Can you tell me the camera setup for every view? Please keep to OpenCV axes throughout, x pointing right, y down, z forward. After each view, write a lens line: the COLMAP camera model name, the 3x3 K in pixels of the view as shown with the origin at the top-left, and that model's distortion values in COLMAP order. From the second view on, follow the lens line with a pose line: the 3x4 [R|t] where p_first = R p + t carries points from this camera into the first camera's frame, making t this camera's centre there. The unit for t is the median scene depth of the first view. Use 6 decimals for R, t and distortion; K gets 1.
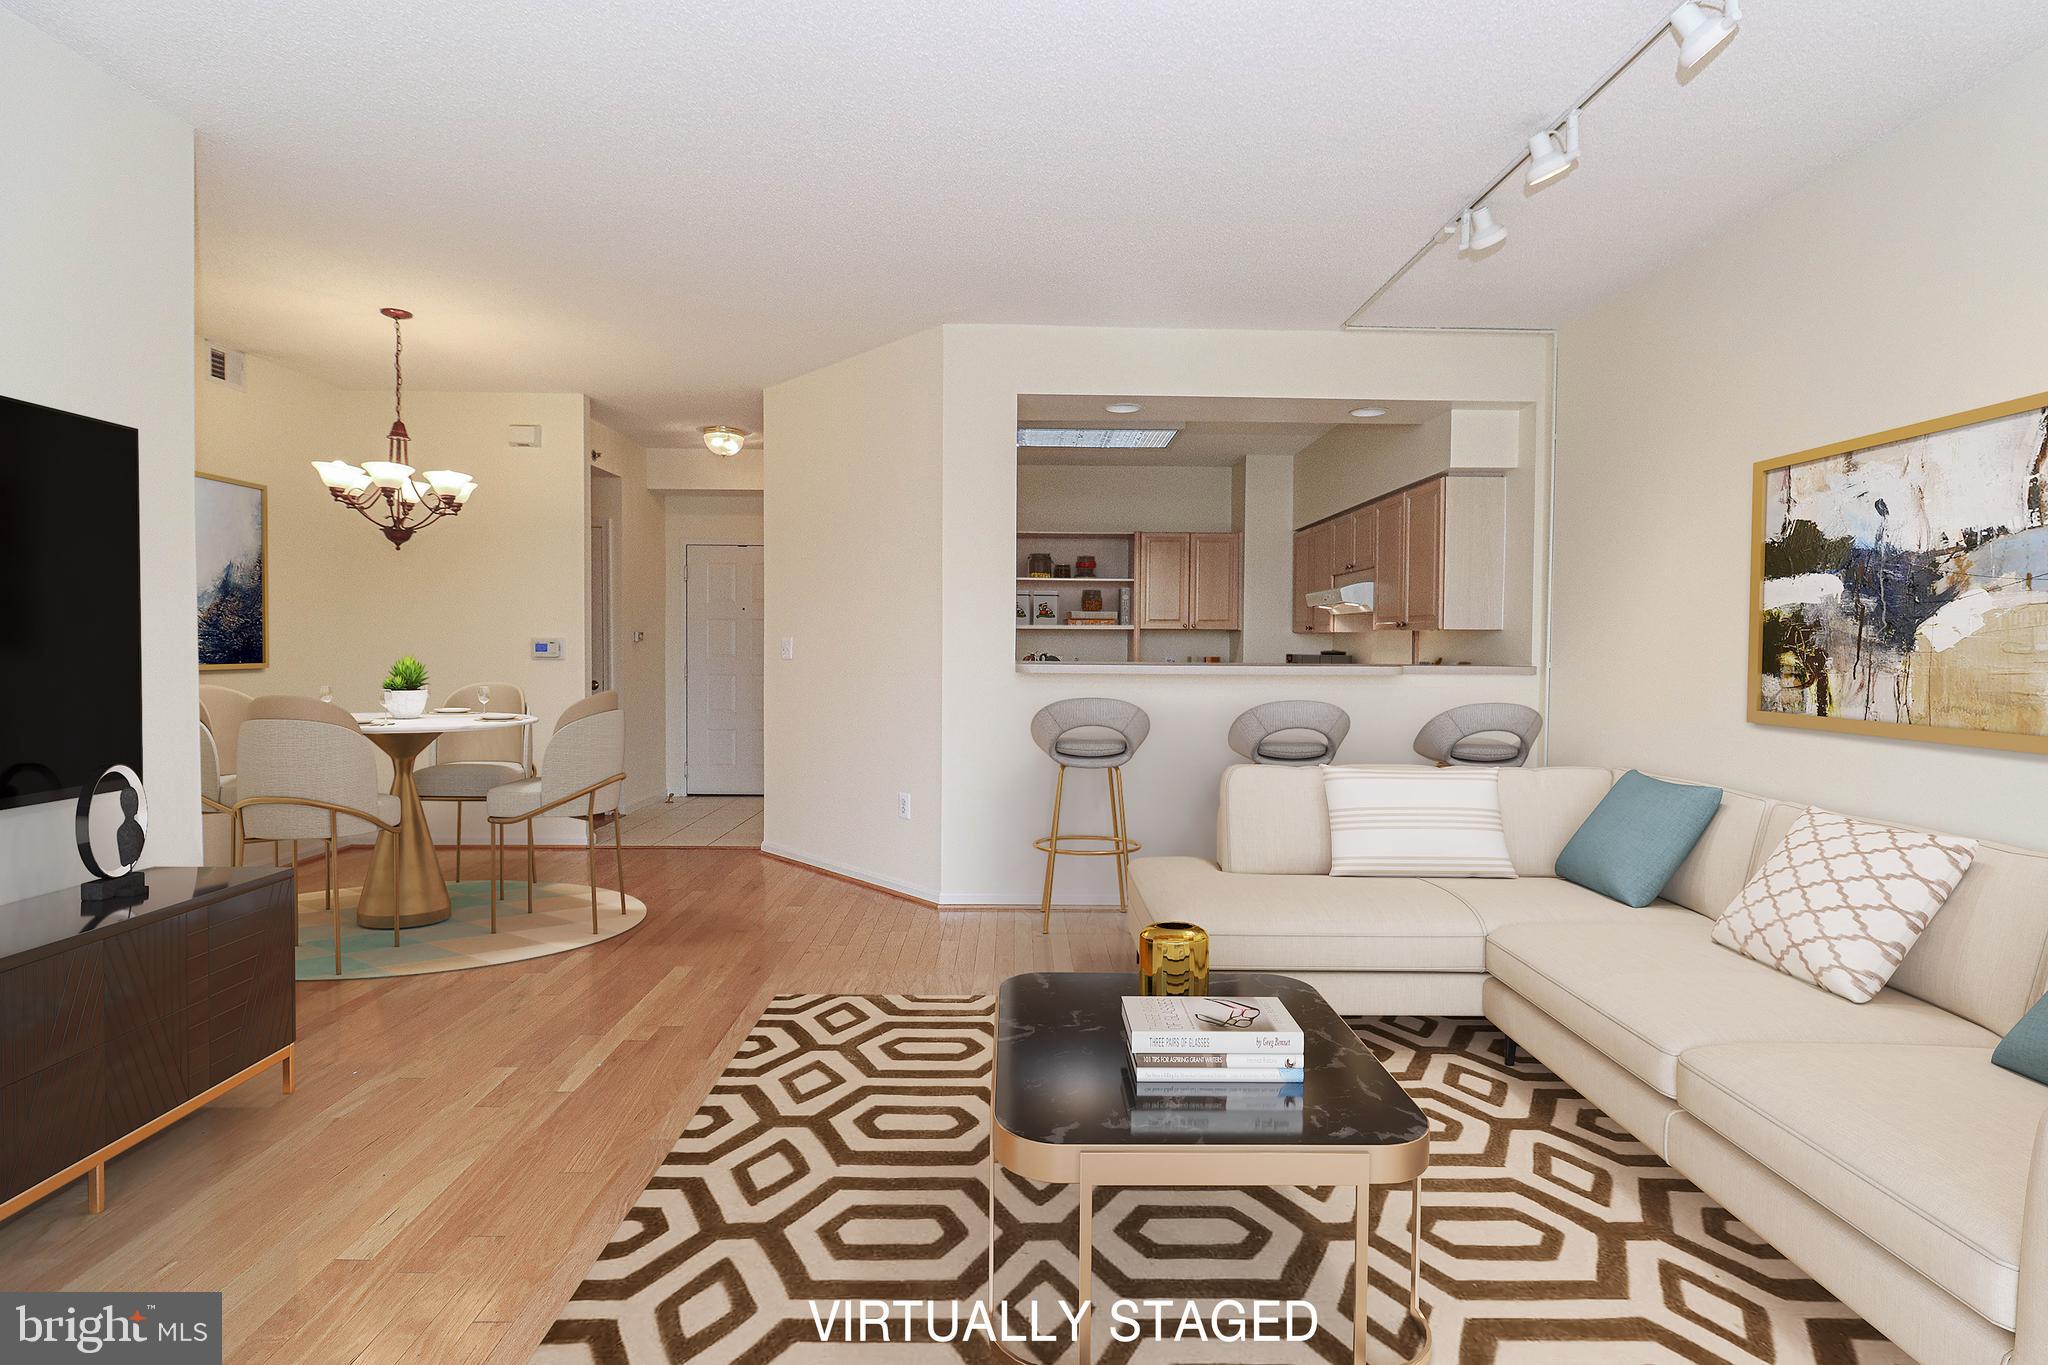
lens RADIAL K [[956.1, 0, 1040.8], [0, 956.1, 665.4], [0, 0, 1]] dist [-0.000574, -0.000065]
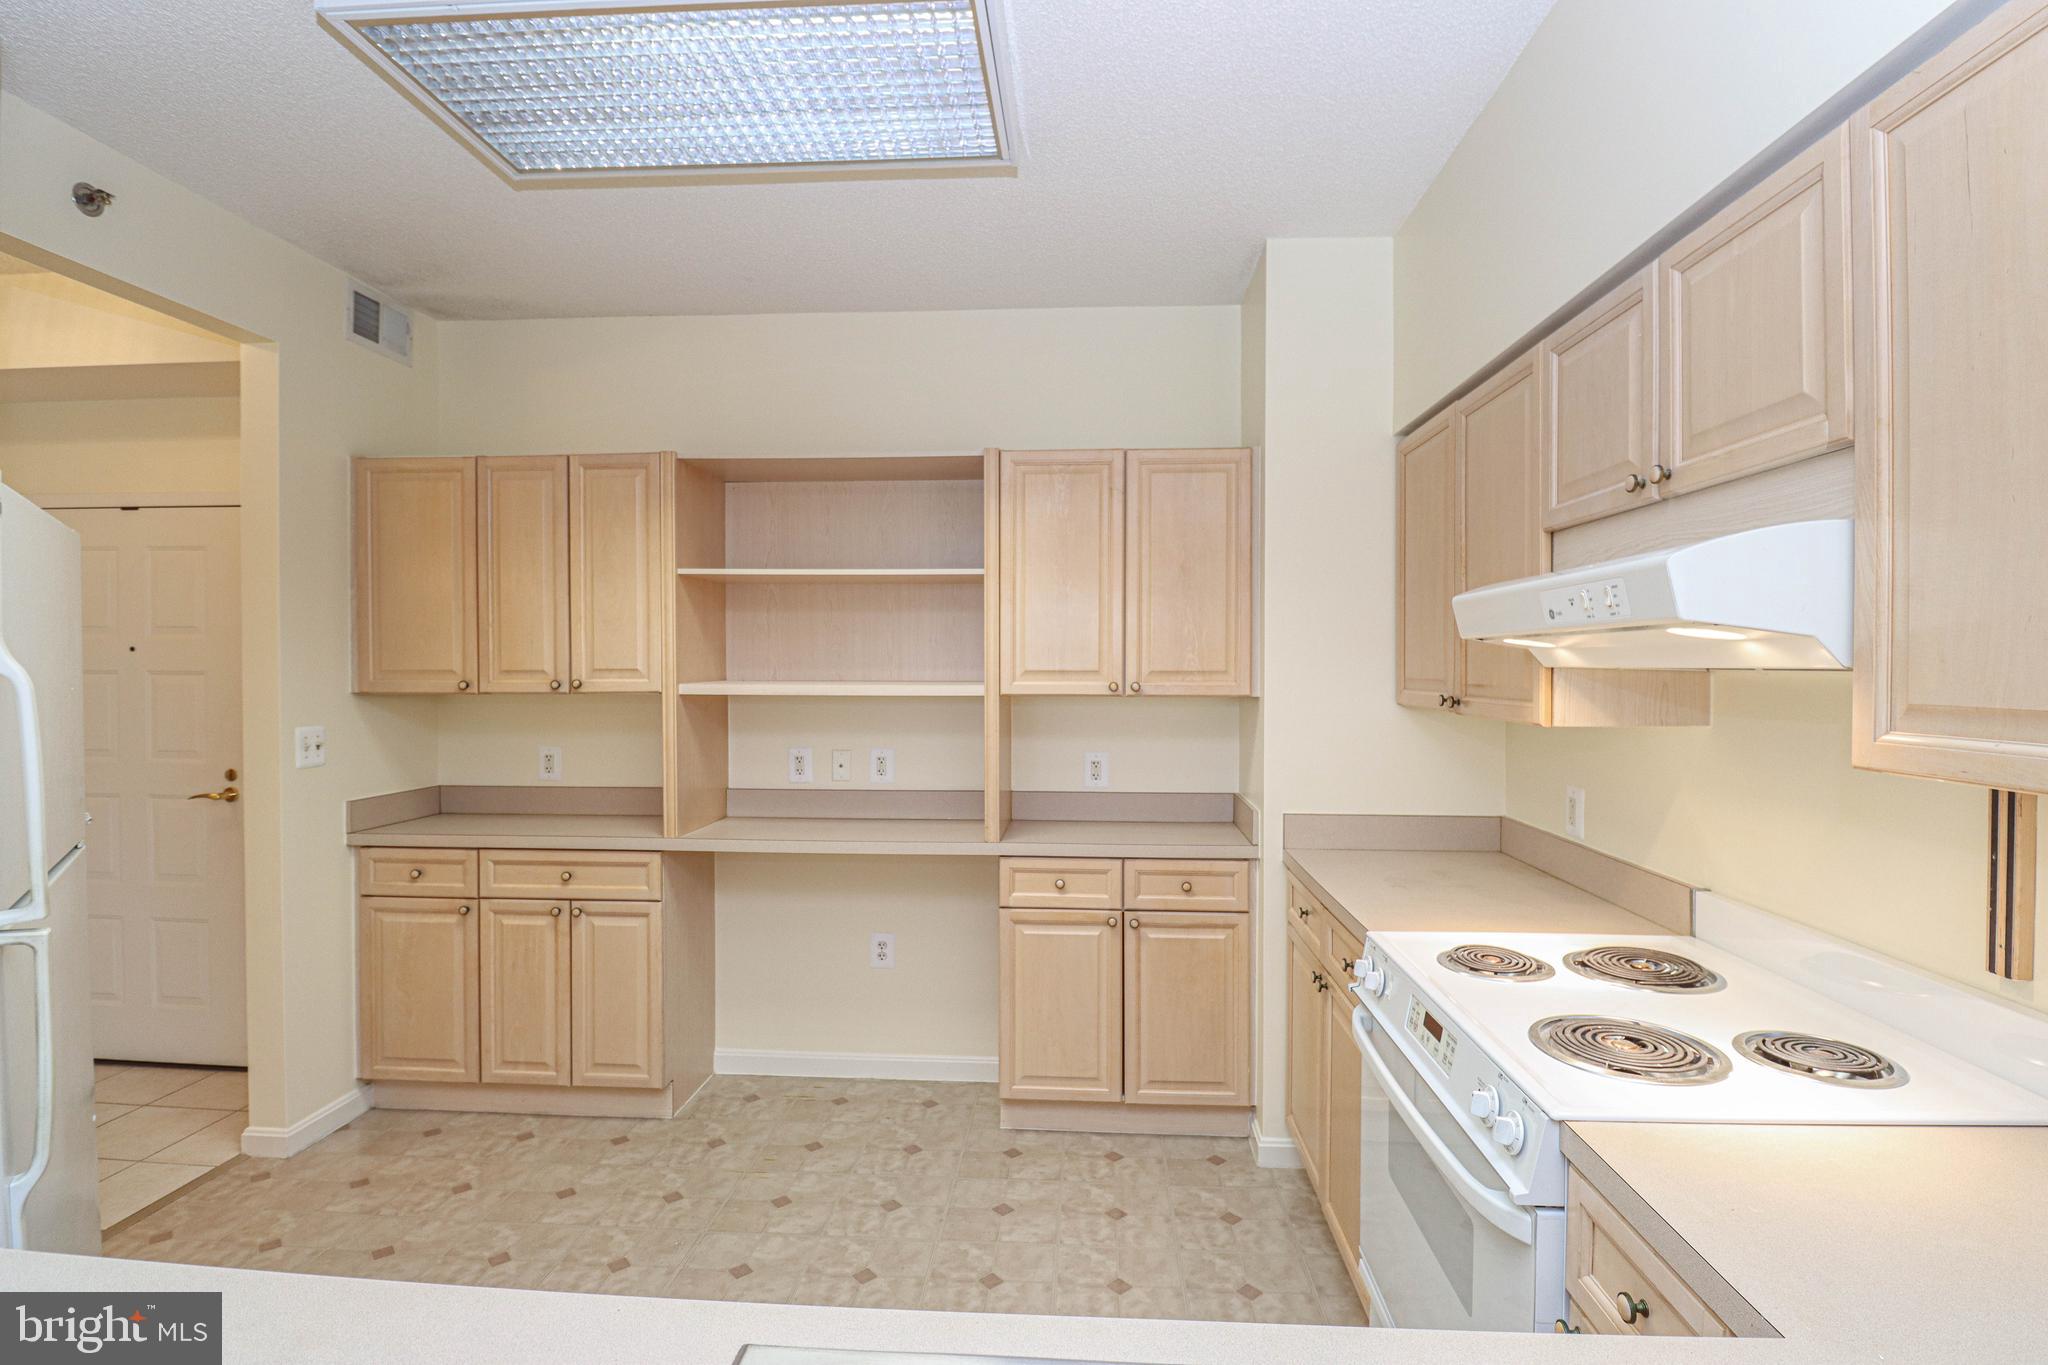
lens RADIAL K [[963.4, 0, 1036.3], [0, 963.4, 670.3], [0, 0, 1]] dist [0.000744, -0.014781]
pose [[0.997418, -0.007282, -0.071448, 0.236138], [0.006006, 0.999819, -0.018057, -0.065075], [0.071567, 0.017581, 0.997281, 0.961634]]
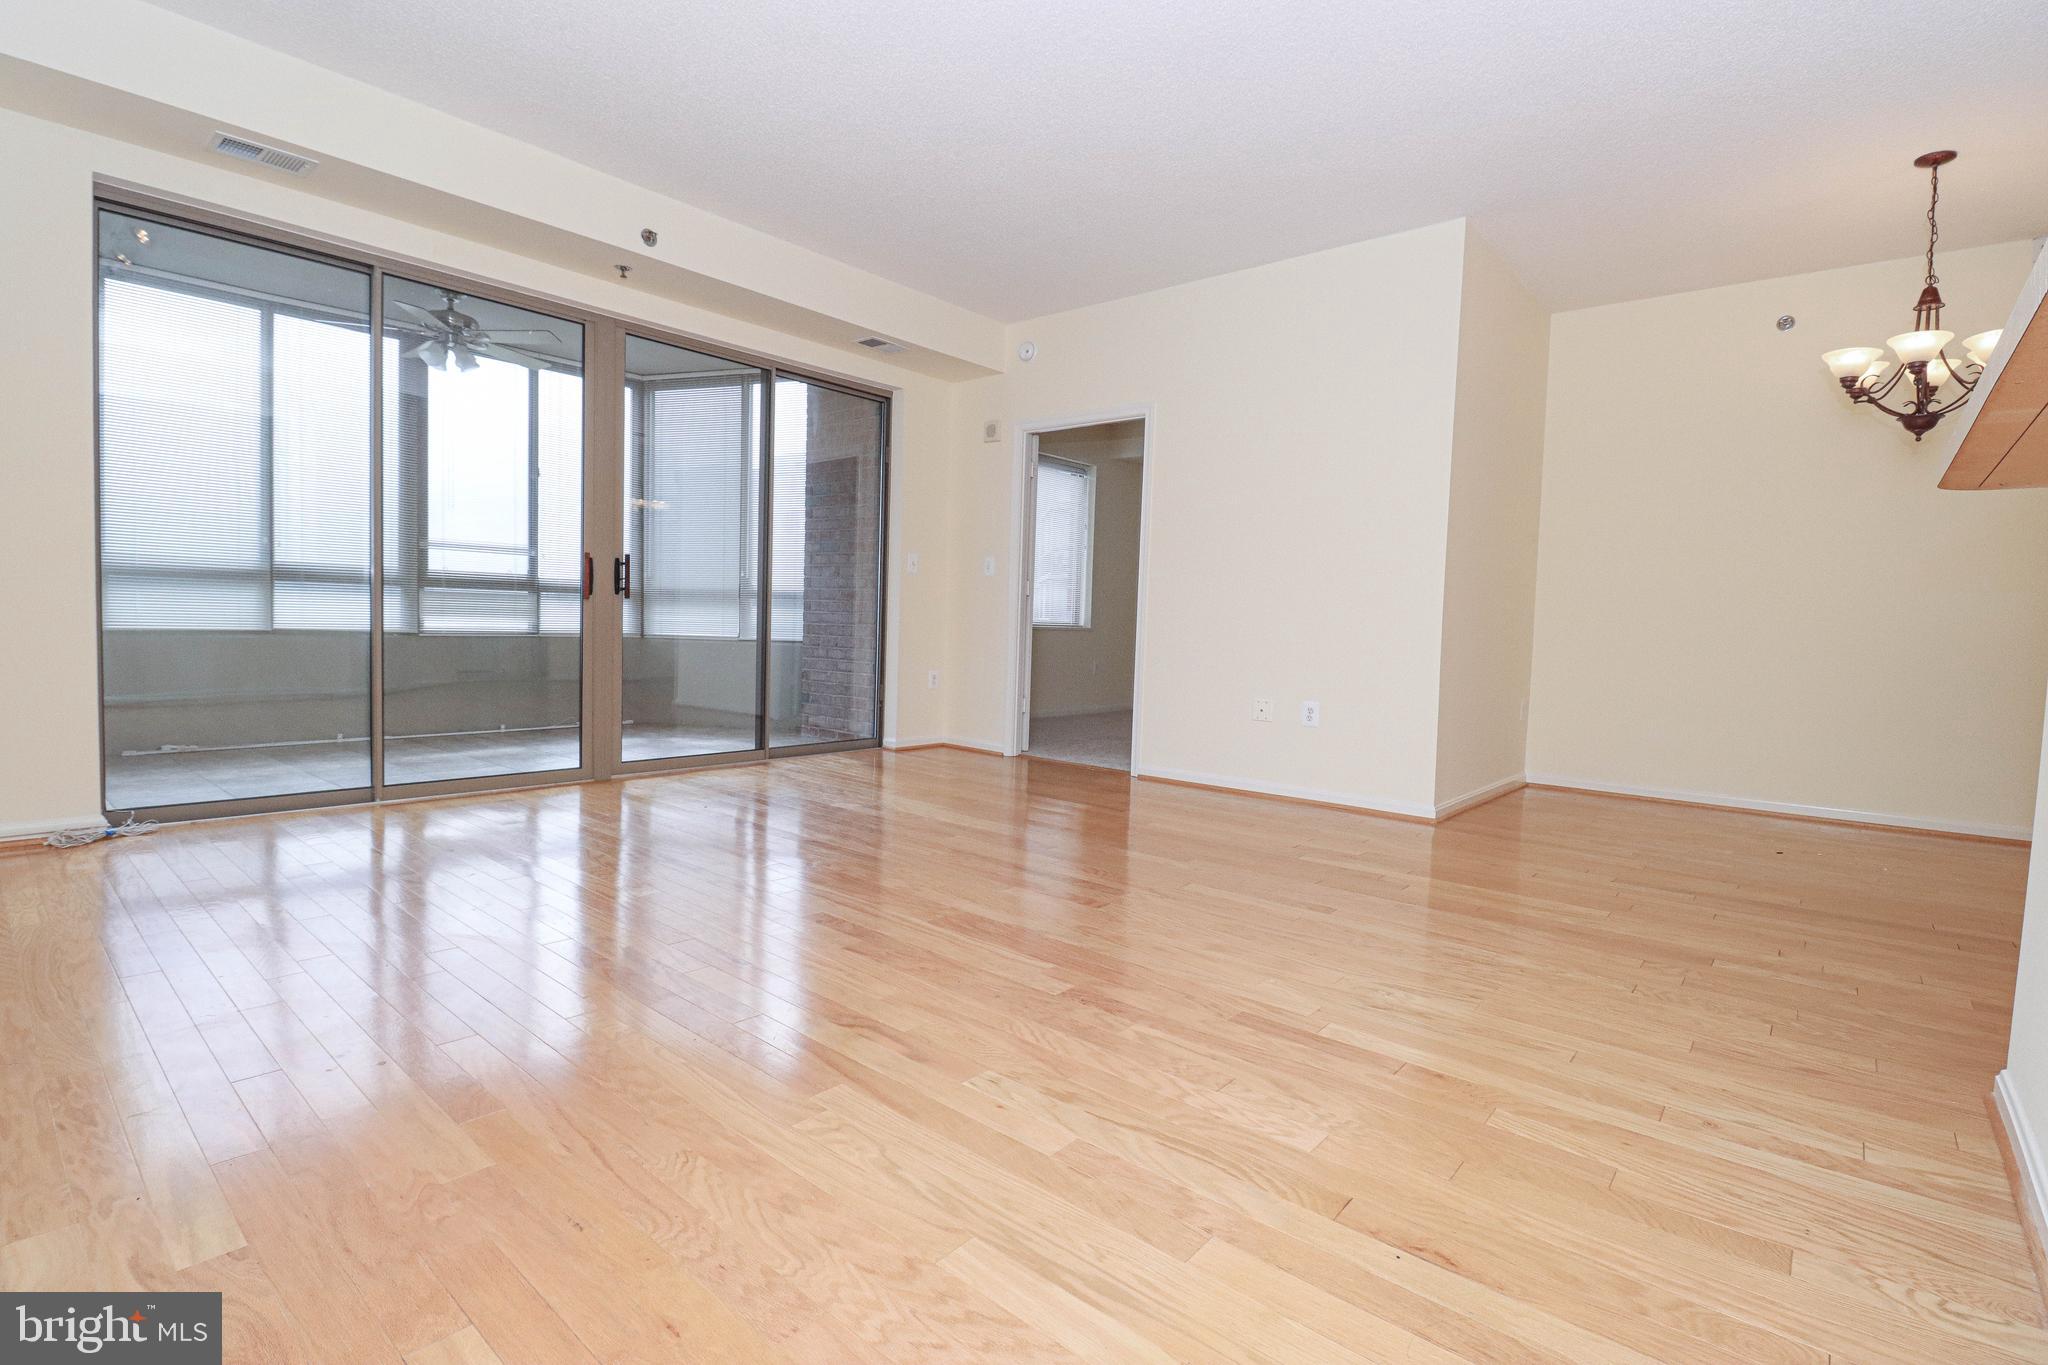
lens RADIAL K [[954.9, 0, 1018.2], [0, 954.9, 685.8], [0, 0, 1]] dist [-0.003599, -0.001160]
pose [[-0.668379, 0.020278, -0.743544, 0.439282], [-0.055992, 0.995420, 0.077479, 0.066841], [0.741710, 0.093418, -0.664183, 0.902005]]
